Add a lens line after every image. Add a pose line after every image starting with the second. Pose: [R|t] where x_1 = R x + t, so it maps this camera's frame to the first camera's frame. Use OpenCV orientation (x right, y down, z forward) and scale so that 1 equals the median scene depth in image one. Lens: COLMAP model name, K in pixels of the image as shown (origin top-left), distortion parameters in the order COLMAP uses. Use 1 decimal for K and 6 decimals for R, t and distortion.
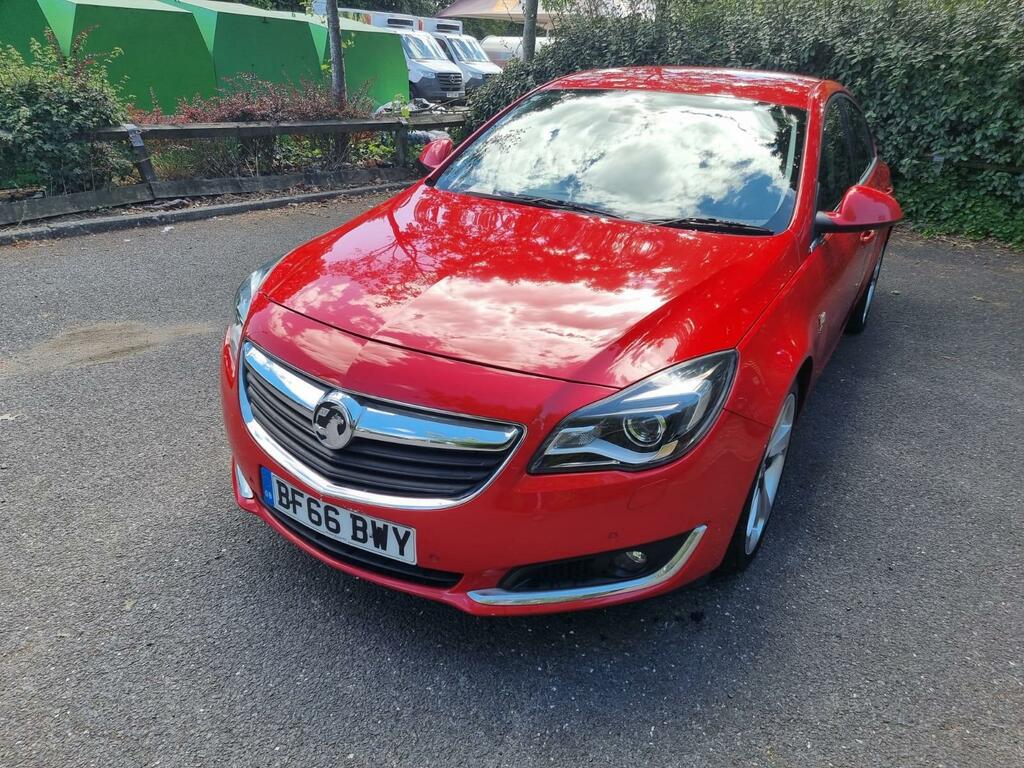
lens RADIAL K [[714.1, 0, 523.3], [0, 714.1, 387.5], [0, 0, 1]] dist [0.072385, -0.053498]
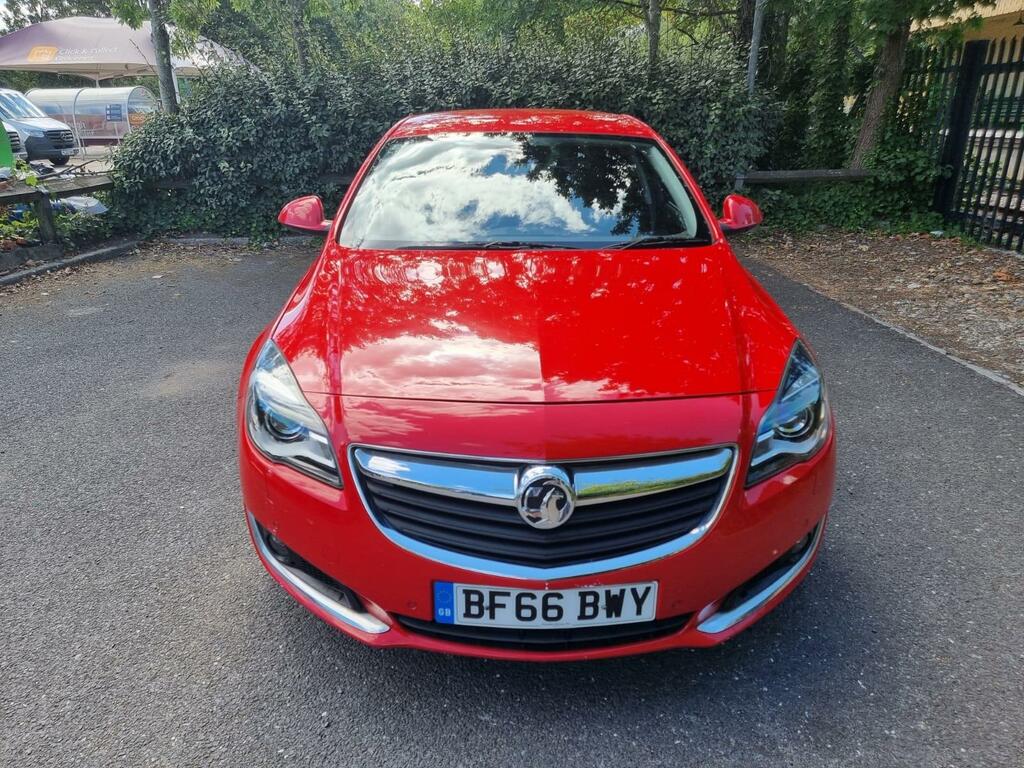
lens RADIAL K [[714.1, 0, 502.1], [0, 714.1, 386.9], [0, 0, 1]] dist [0.072385, -0.053498]
pose [[0.863662, -0.225279, 0.450930, -0.205585], [0.249025, 0.968473, 0.006882, -0.032980], [-0.438264, 0.106349, 0.892533, 0.058864]]
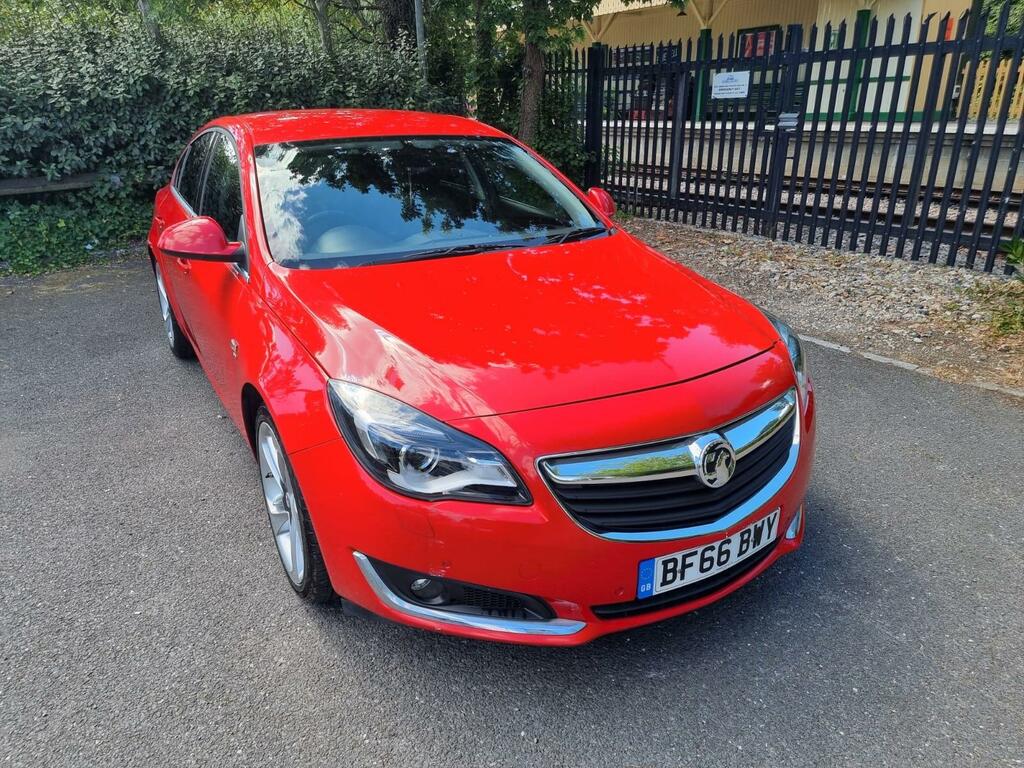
lens RADIAL K [[714.1, 0, 511.4], [0, 714.1, 386.1], [0, 0, 1]] dist [0.072385, -0.053498]
pose [[0.486245, -0.369492, 0.791859, -0.357174], [0.389661, 0.902799, 0.181985, -0.106960], [-0.782132, 0.220067, 0.582959, 0.178048]]
